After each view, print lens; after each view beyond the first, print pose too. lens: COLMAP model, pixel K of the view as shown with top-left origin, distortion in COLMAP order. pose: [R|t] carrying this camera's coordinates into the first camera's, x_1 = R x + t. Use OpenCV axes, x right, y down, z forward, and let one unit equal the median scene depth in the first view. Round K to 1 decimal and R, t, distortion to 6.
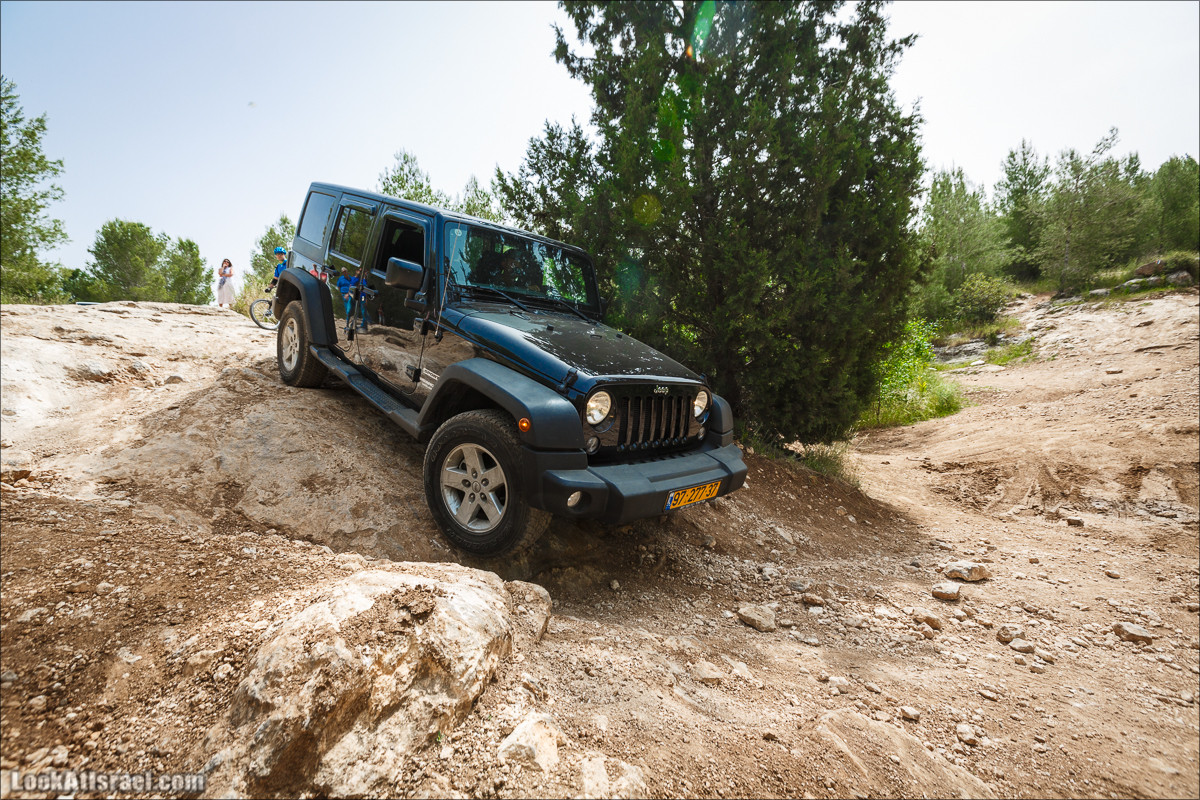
lens RADIAL K [[527.9, 0, 591.5], [0, 527.9, 387.5], [0, 0, 1]] dist [-0.000642, -0.001003]
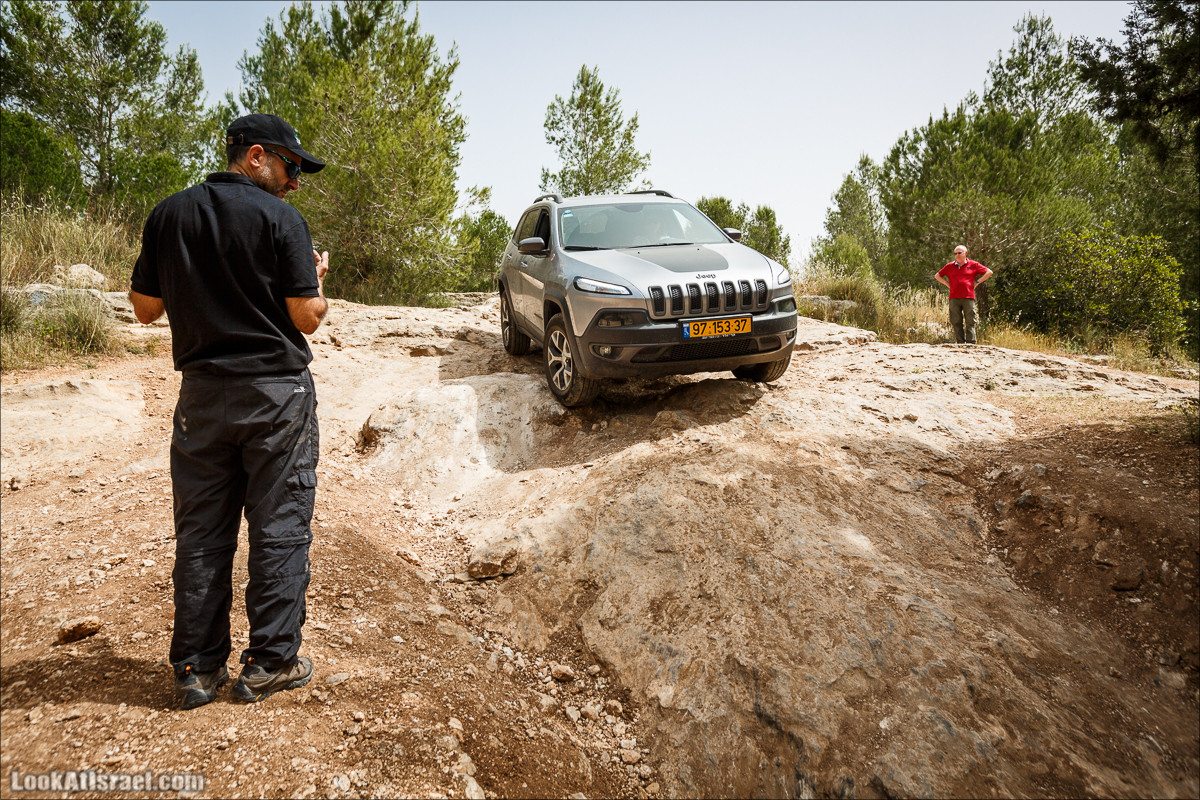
lens RADIAL K [[740.1, 0, 600.2], [0, 740.1, 385.8], [0, 0, 1]] dist [0.011301, -0.011263]
pose [[0.634470, 0.019060, -0.772713, 0.104727], [-0.007425, 0.999800, 0.018565, -0.074171], [0.772912, -0.006042, 0.634484, 0.151635]]
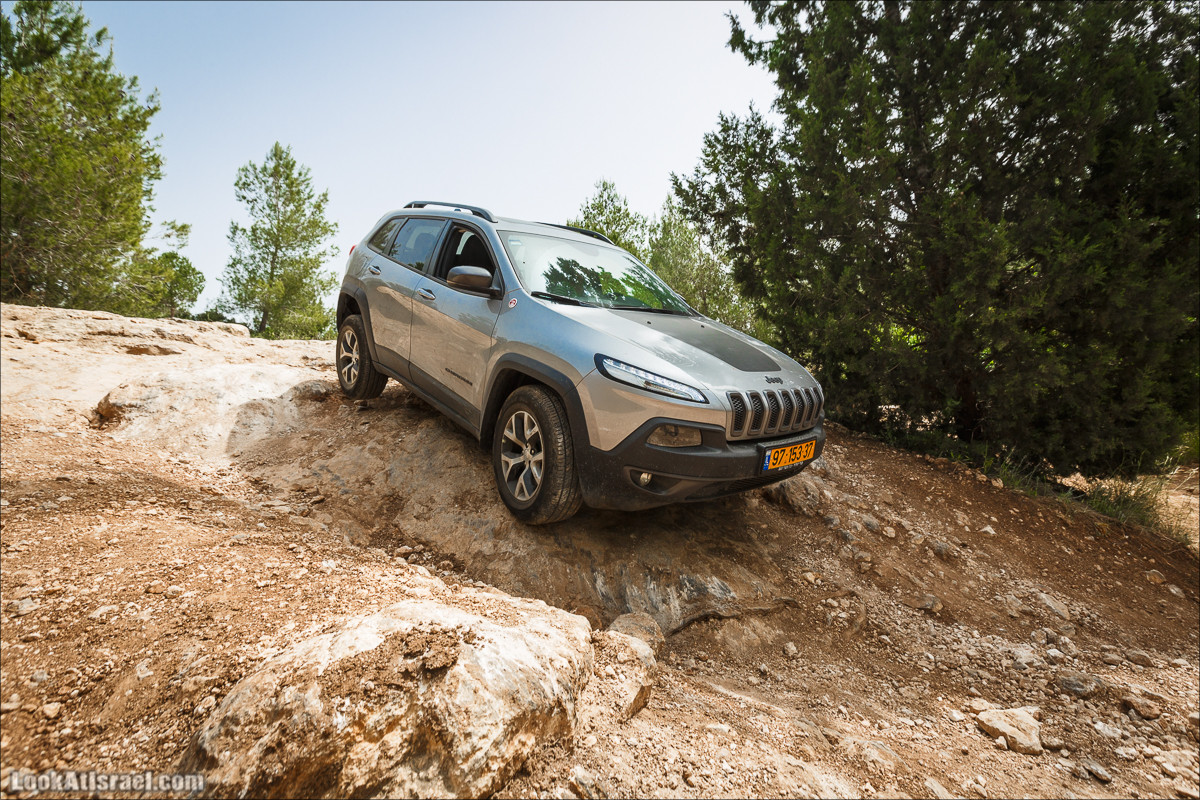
lens RADIAL K [[558.1, 0, 617.3], [0, 558.1, 364.0], [0, 0, 1]] dist [-0.001164, -0.001176]
pose [[0.947001, -0.032692, -0.319563, 0.038941], [0.006416, 0.996534, -0.082934, 0.010273], [0.321166, 0.076488, 0.943929, 0.053347]]
